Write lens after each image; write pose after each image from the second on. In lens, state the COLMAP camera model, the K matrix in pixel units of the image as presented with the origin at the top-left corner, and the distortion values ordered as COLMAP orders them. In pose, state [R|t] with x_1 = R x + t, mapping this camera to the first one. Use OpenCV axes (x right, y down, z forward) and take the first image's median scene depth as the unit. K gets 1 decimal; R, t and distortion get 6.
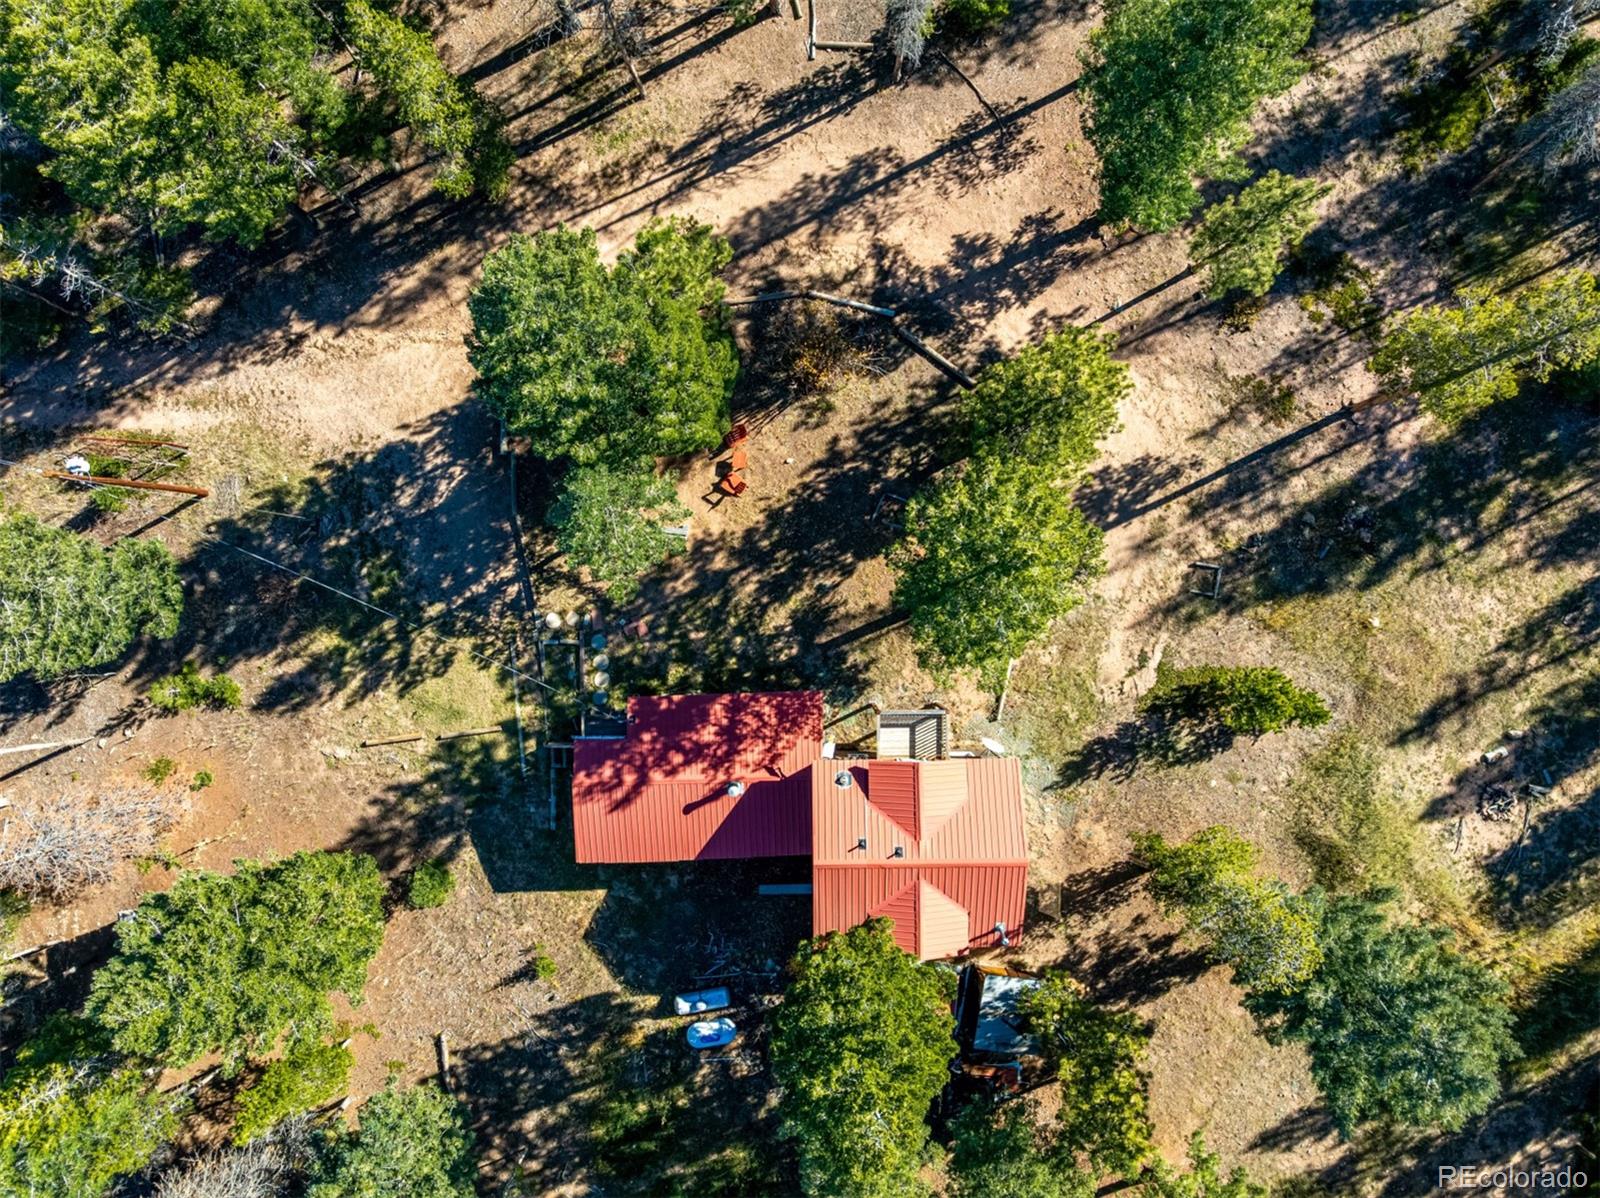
lens RADIAL K [[1130.9, 0, 800.0], [0, 1130.9, 599.0], [0, 0, 1]] dist [-0.051853, 0.018353]
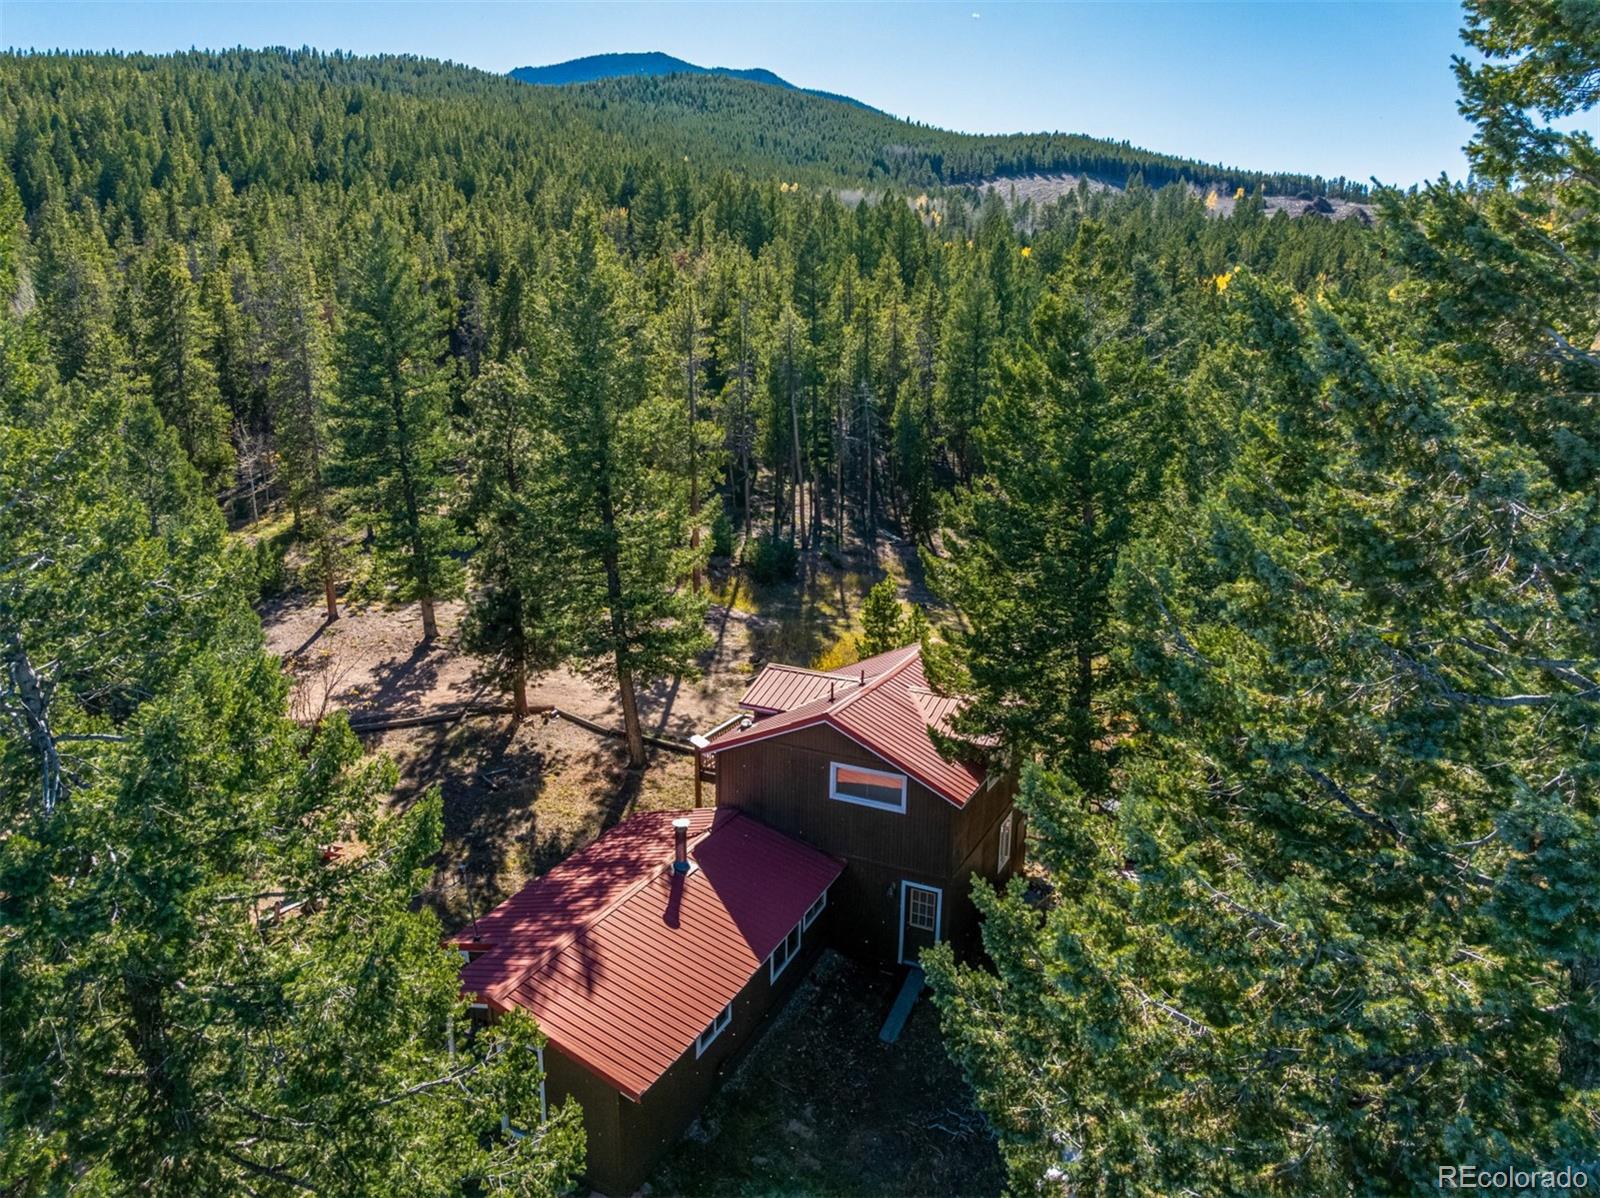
lens RADIAL K [[1152.5, 0, 798.3], [0, 1152.5, 581.4], [0, 0, 1]] dist [-0.034296, -0.007348]
pose [[0.451240, -0.188625, 0.872240, -0.517577], [0.892376, 0.087800, -0.442670, 0.464106], [0.006916, 0.978117, 0.207943, 0.700167]]
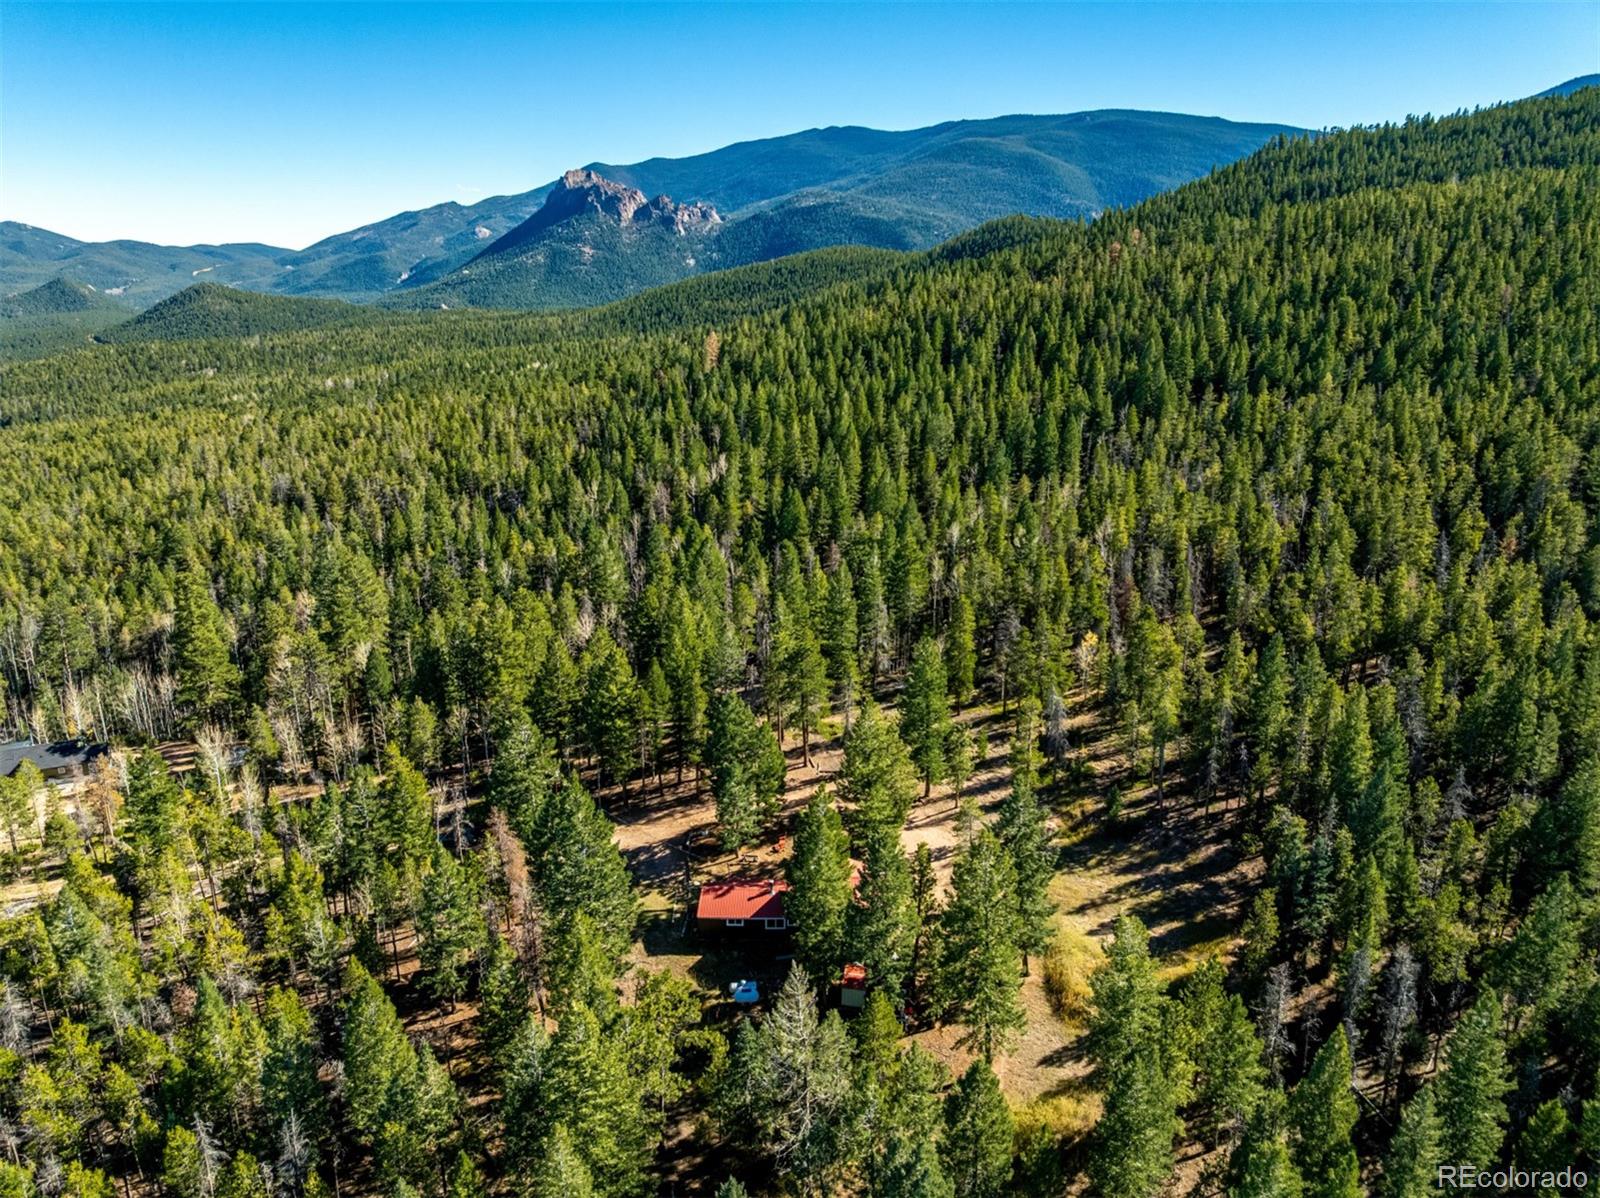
lens RADIAL K [[1123.7, 0, 800.0], [0, 1123.7, 599.0], [0, 0, 1]] dist [-0.037711, -0.006822]
pose [[0.998489, 0.023480, -0.049688, 0.098727], [-0.054263, 0.278071, -0.959027, 2.118163], [-0.008701, 0.960273, 0.278925, -0.219010]]
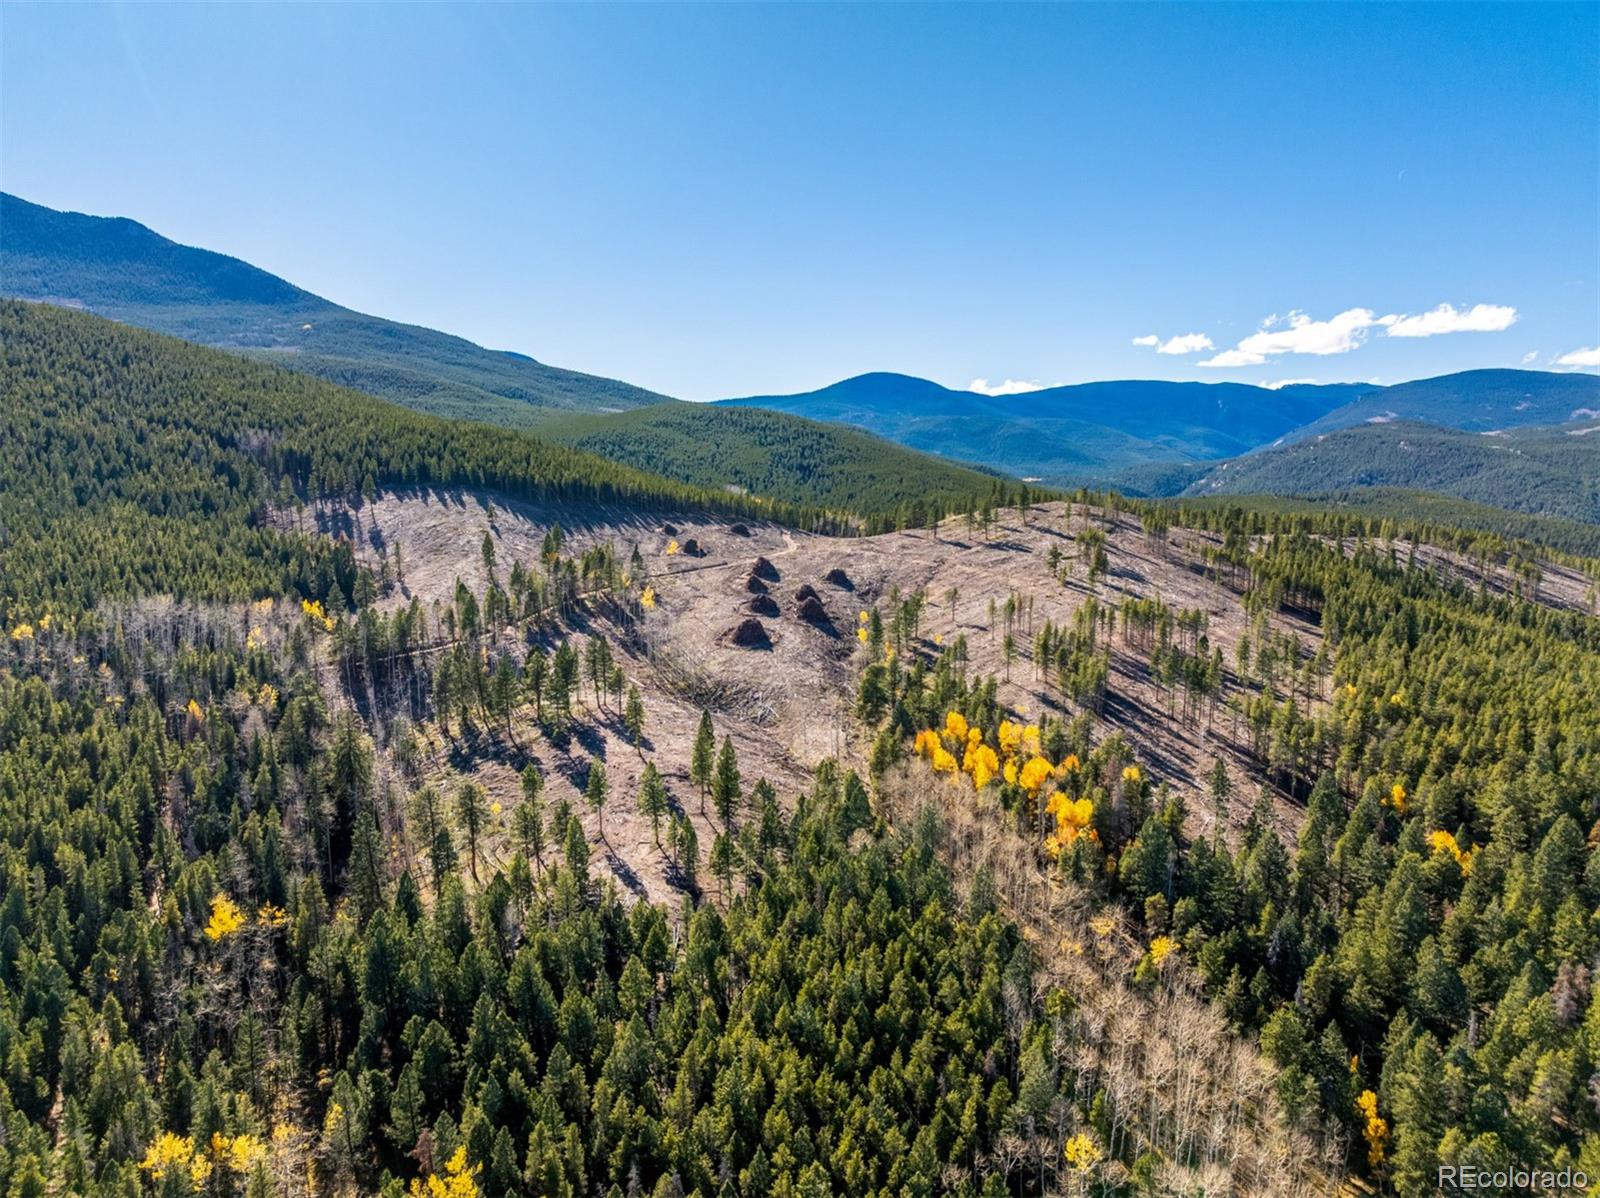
lens RADIAL K [[1135.8, 0, 800.0], [0, 1135.8, 599.0], [0, 0, 1]] dist [-0.044976, 0.005572]
pose [[-0.021372, -0.109588, 0.993747, 2.801960], [0.999696, -0.014587, 0.019891, -0.173888], [0.012316, 0.993870, 0.109867, -1.621831]]
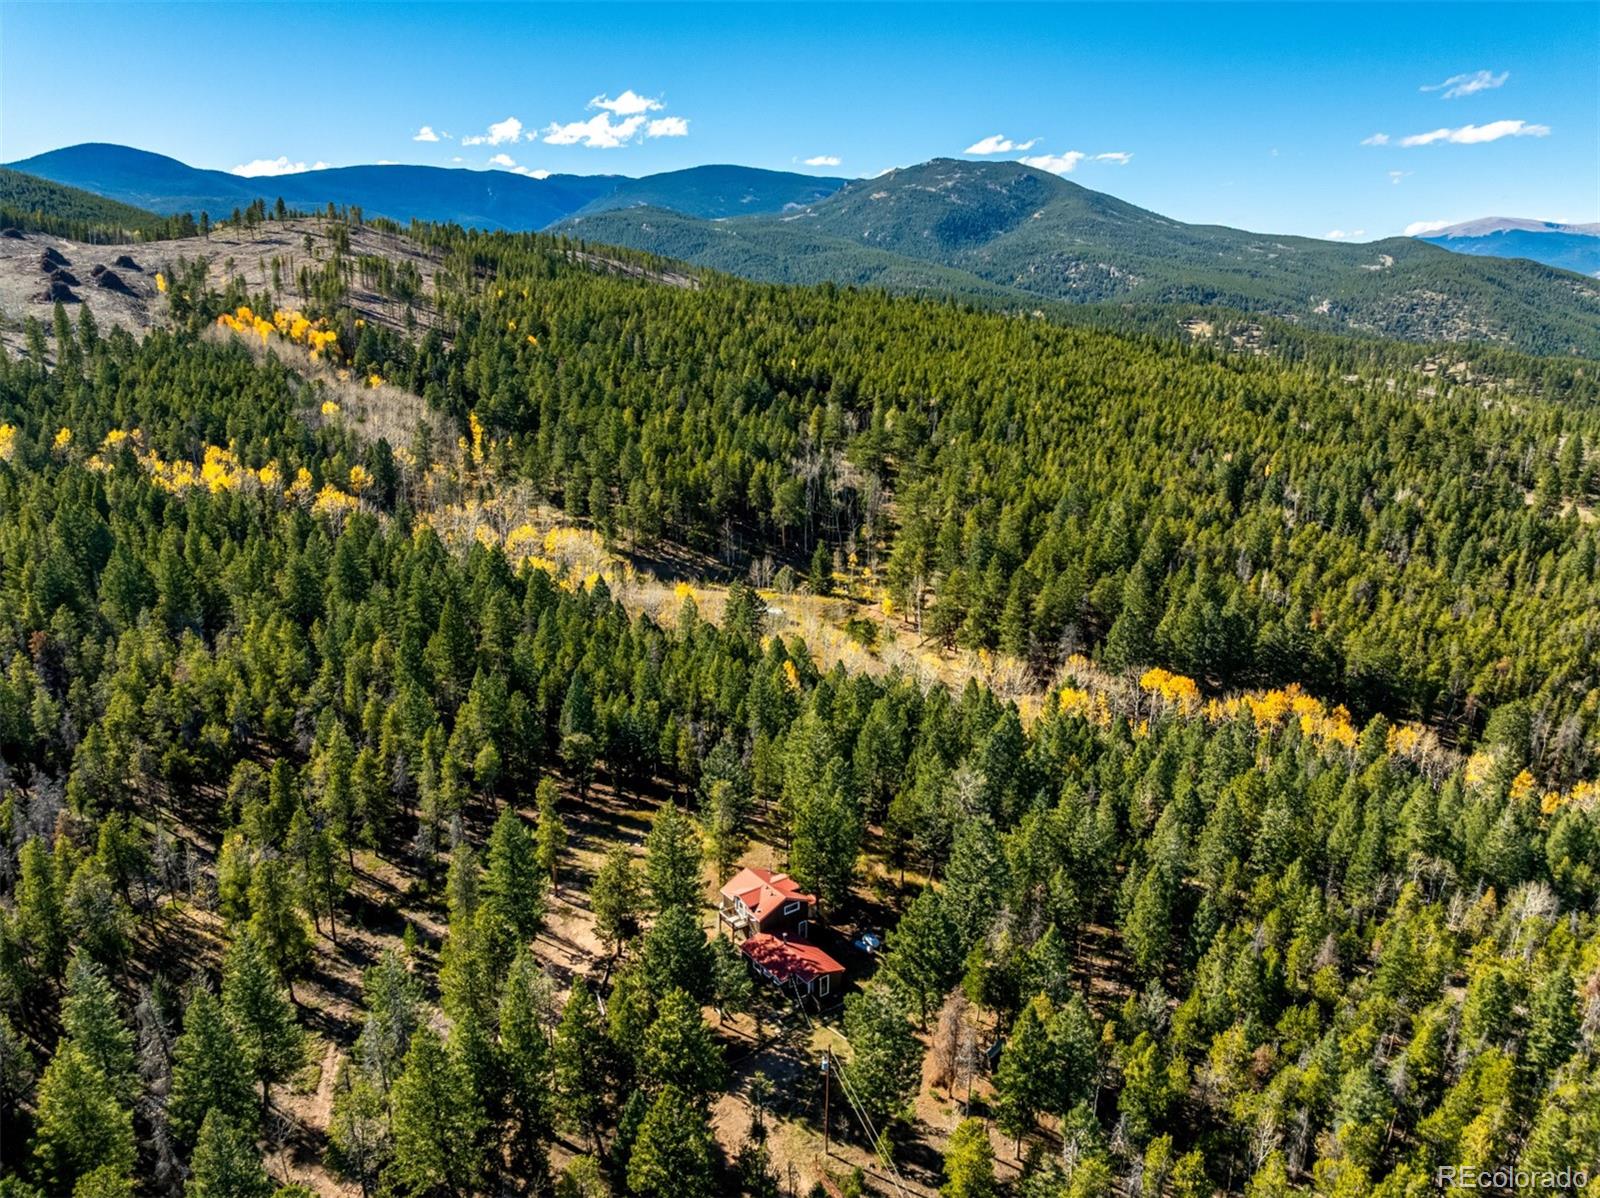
lens RADIAL K [[1123.7, 0, 800.0], [0, 1123.7, 599.0], [0, 0, 1]] dist [-0.037711, -0.006822]
pose [[-0.586744, -0.230882, 0.776161, -1.893562], [0.809741, -0.175780, 0.559840, -1.116971], [0.007176, 0.956972, 0.290092, -0.550053]]
